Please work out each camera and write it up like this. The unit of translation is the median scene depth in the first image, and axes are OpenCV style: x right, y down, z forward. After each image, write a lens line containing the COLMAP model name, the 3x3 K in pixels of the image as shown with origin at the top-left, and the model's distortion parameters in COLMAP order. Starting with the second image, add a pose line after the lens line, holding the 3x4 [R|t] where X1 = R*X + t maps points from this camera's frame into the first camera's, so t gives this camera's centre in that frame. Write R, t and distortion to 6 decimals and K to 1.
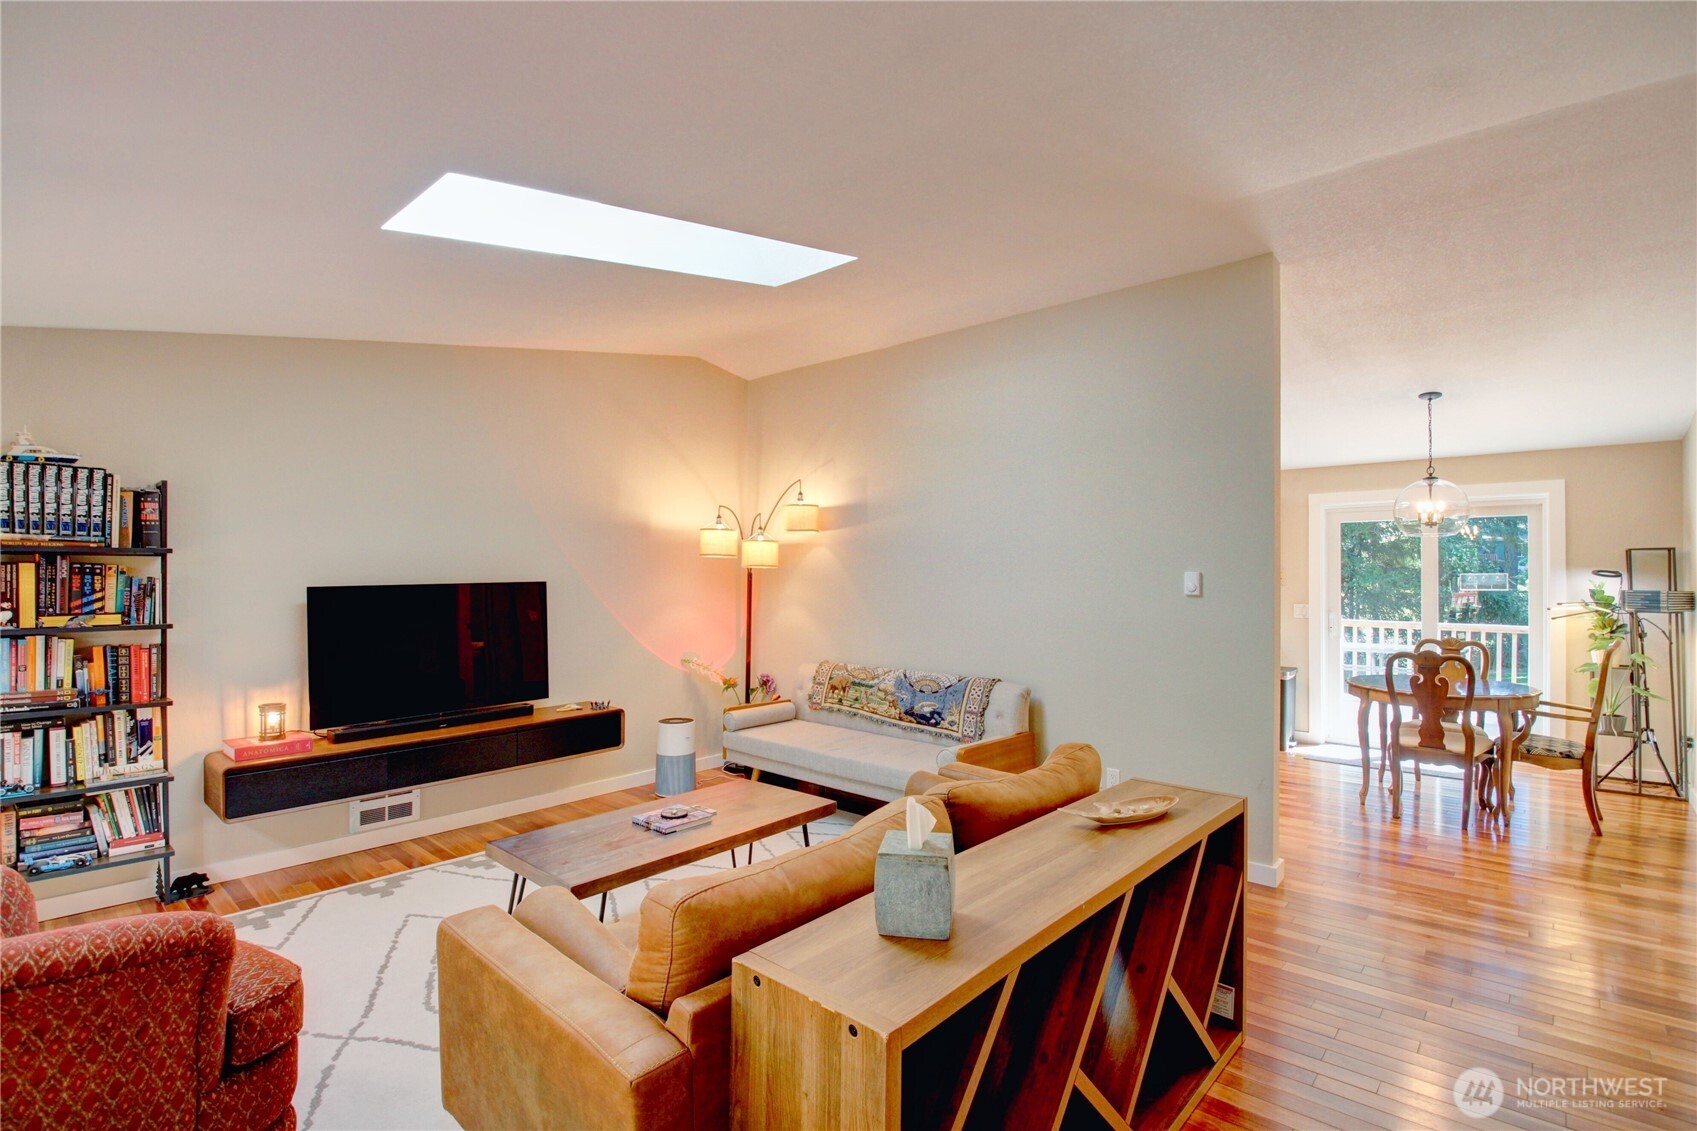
lens RADIAL K [[814.8, 0, 858.7], [0, 814.8, 563.8], [0, 0, 1]] dist [0.000530, -0.017315]
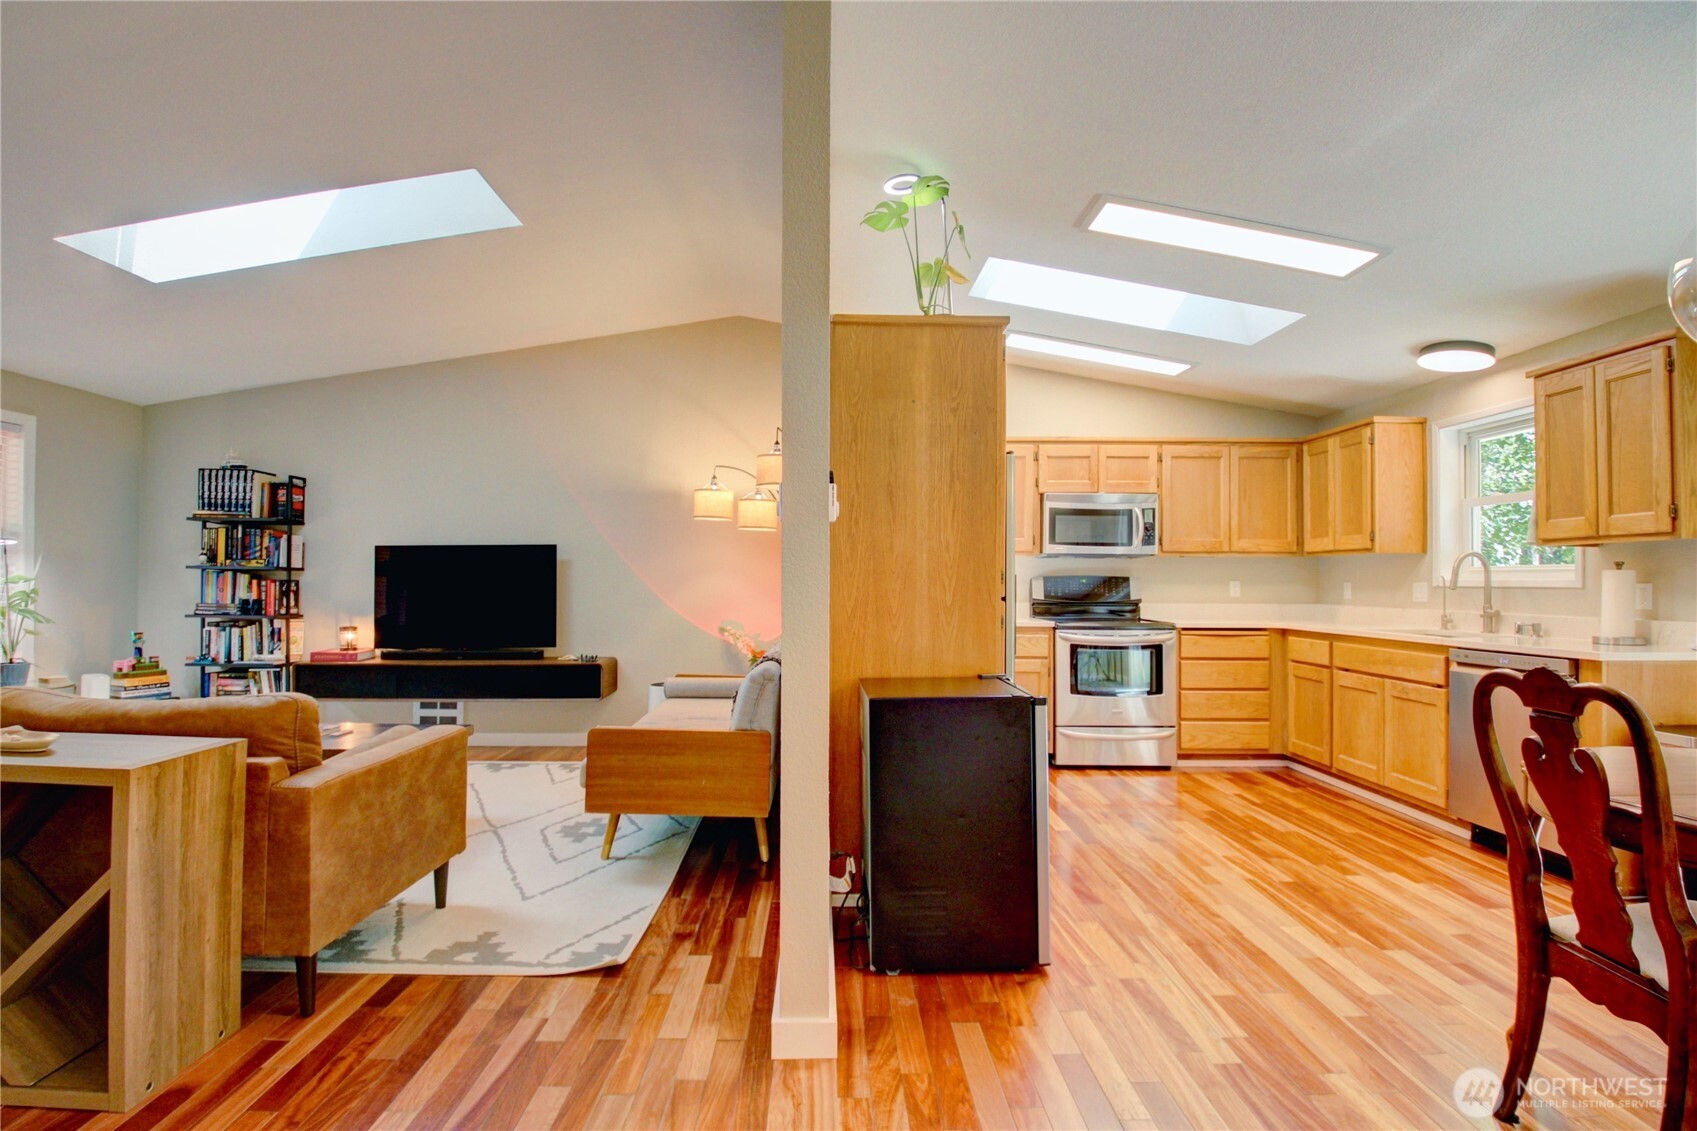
lens RADIAL K [[843.2, 0, 813.5], [0, 843.2, 573.5], [0, 0, 1]] dist [-0.002152, -0.012176]
pose [[0.662857, -0.005952, -0.748722, 0.787876], [0.000924, 0.999974, -0.007132, 0.075959], [0.748746, 0.004036, 0.662845, 0.524964]]
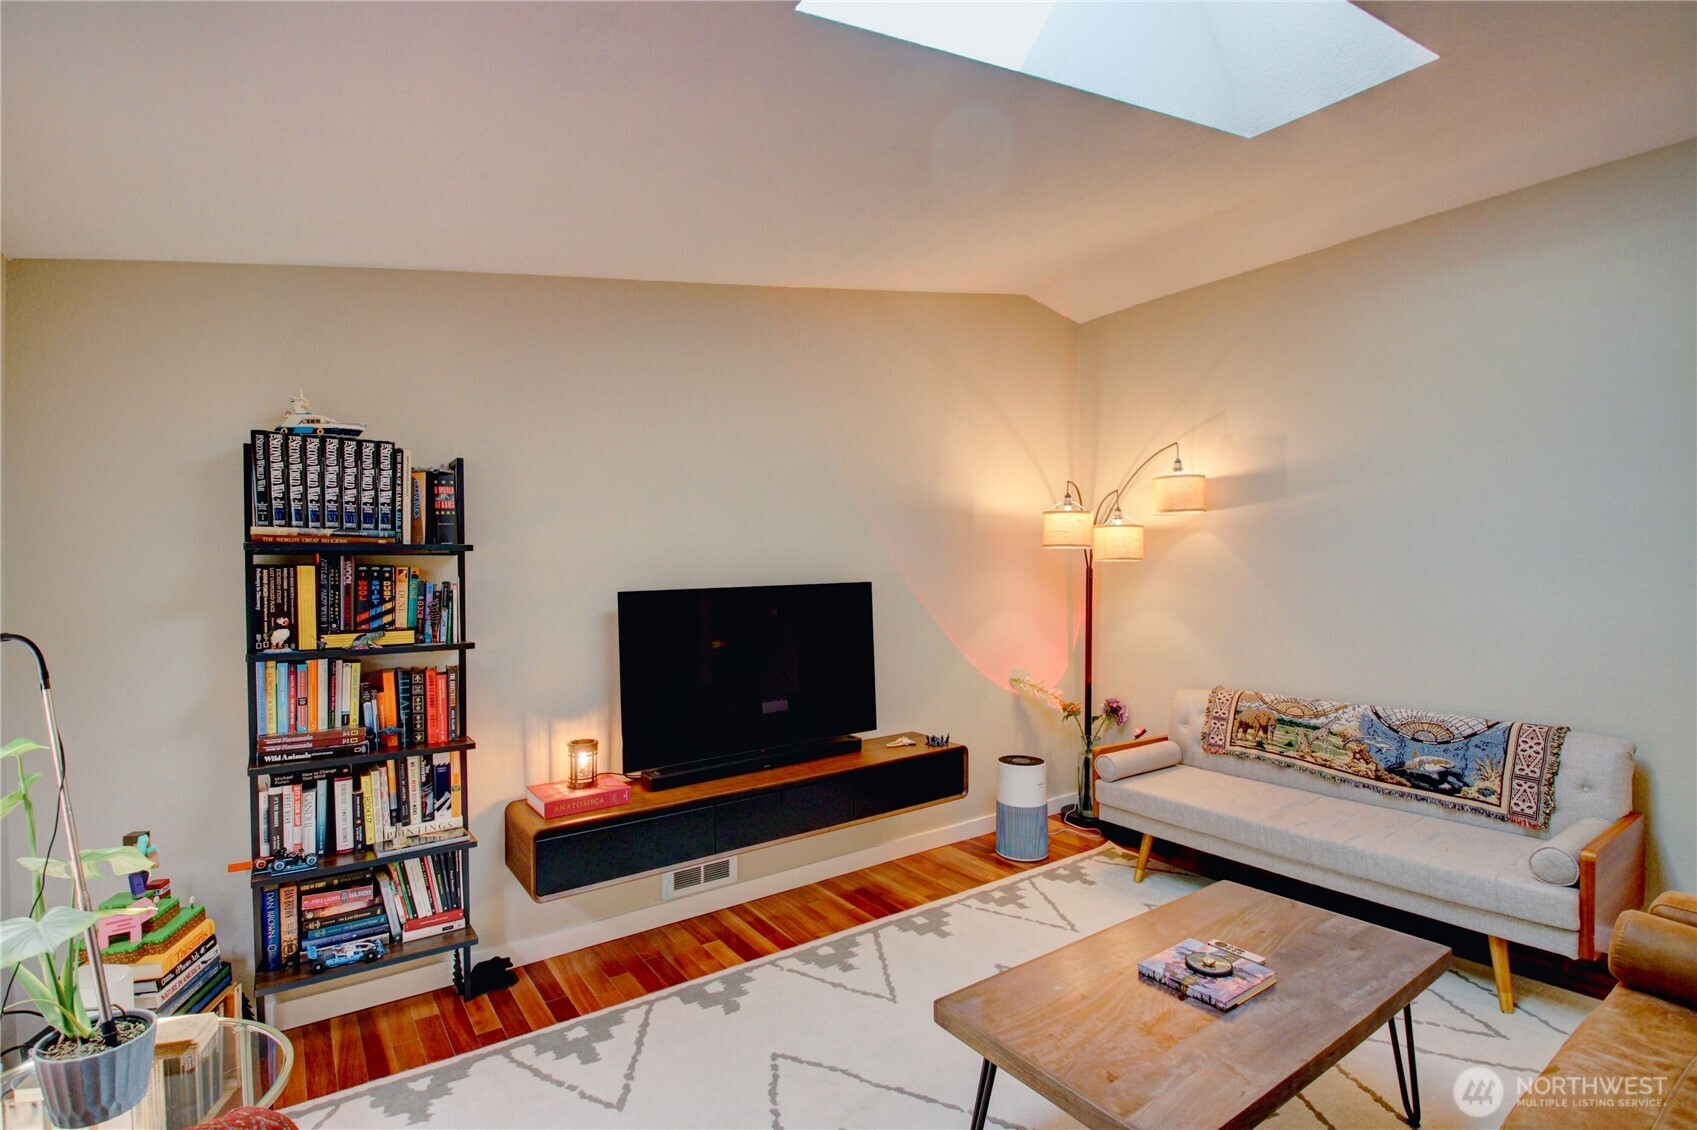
lens RADIAL K [[814.8, 0, 843.6], [0, 814.8, 565.8], [0, 0, 1]] dist [0.000530, -0.017315]
pose [[0.973918, -0.010380, -0.226663, -0.247987], [0.012271, 0.999901, 0.006933, 0.000255], [0.226569, -0.009533, 0.973948, 0.244930]]
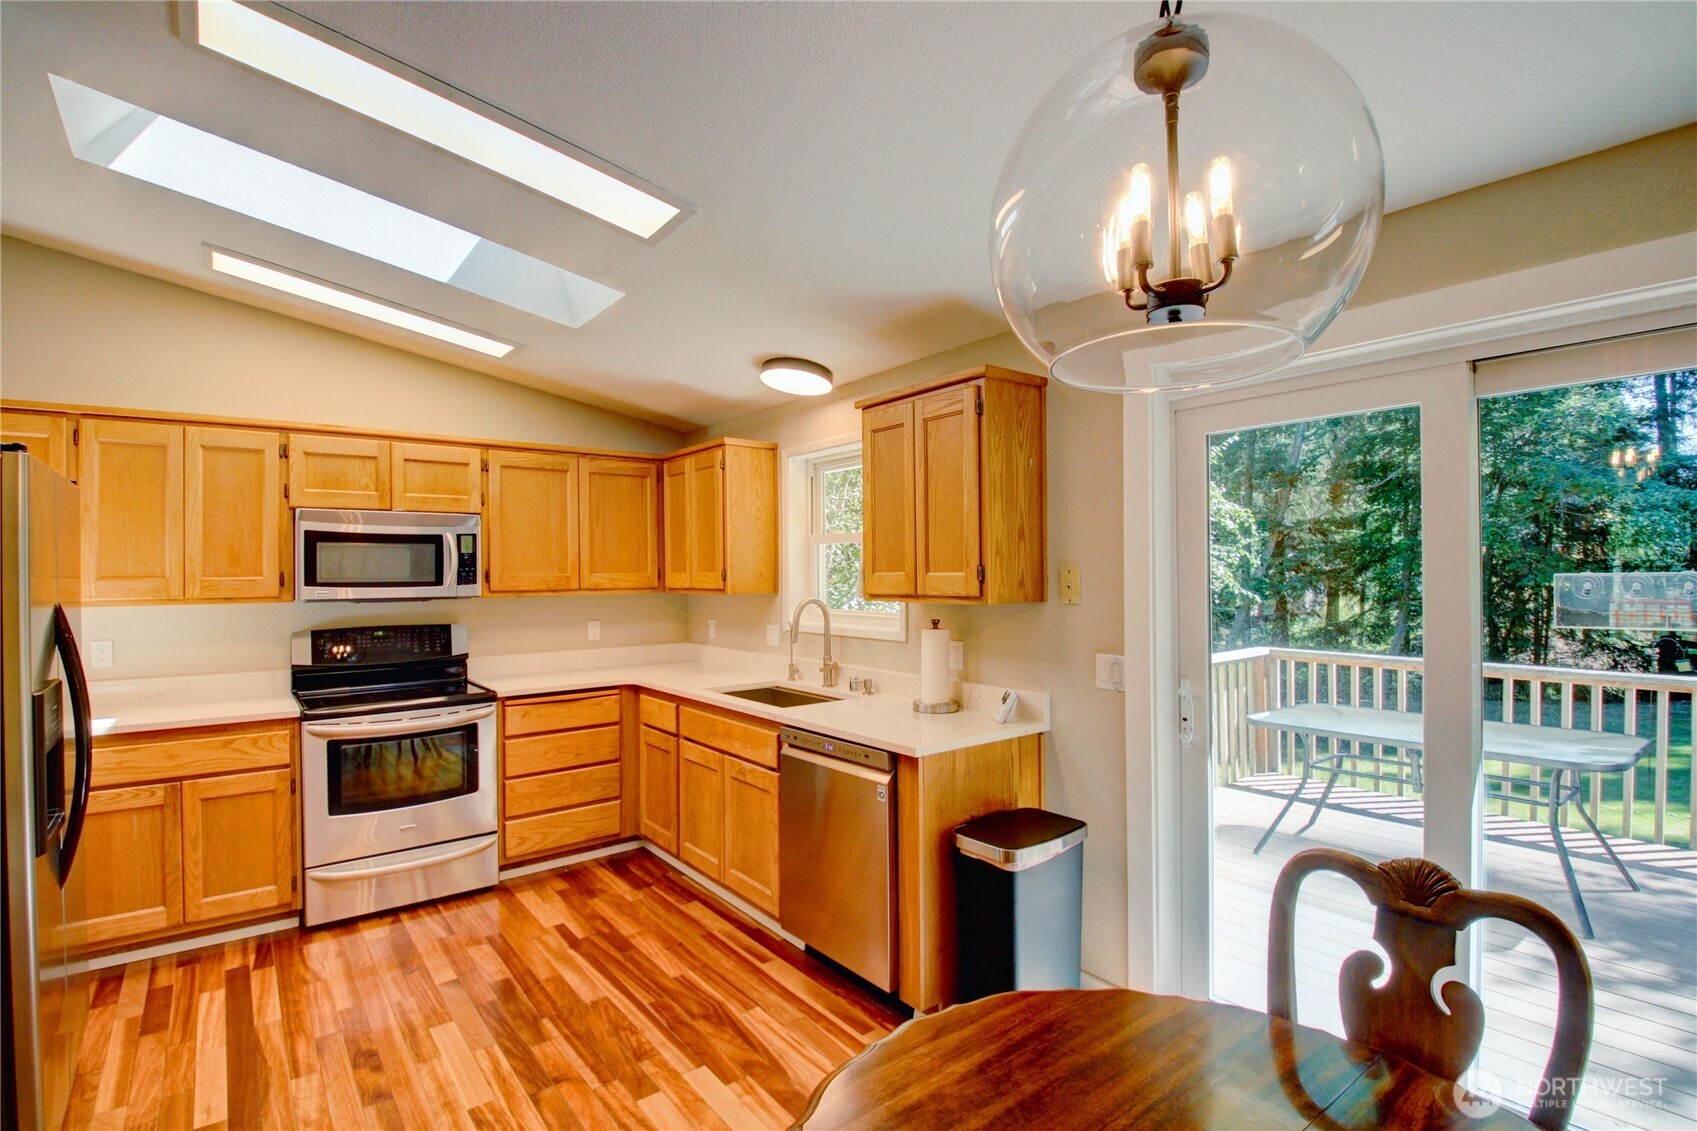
lens RADIAL K [[814.8, 0, 842.7], [0, 814.8, 570.0], [0, 0, 1]] dist [0.000530, -0.017315]
pose [[0.979537, -0.007462, -0.201128, 0.764937], [0.008308, 0.999960, 0.003364, 0.009334], [0.201095, -0.004966, 0.979559, 0.942313]]
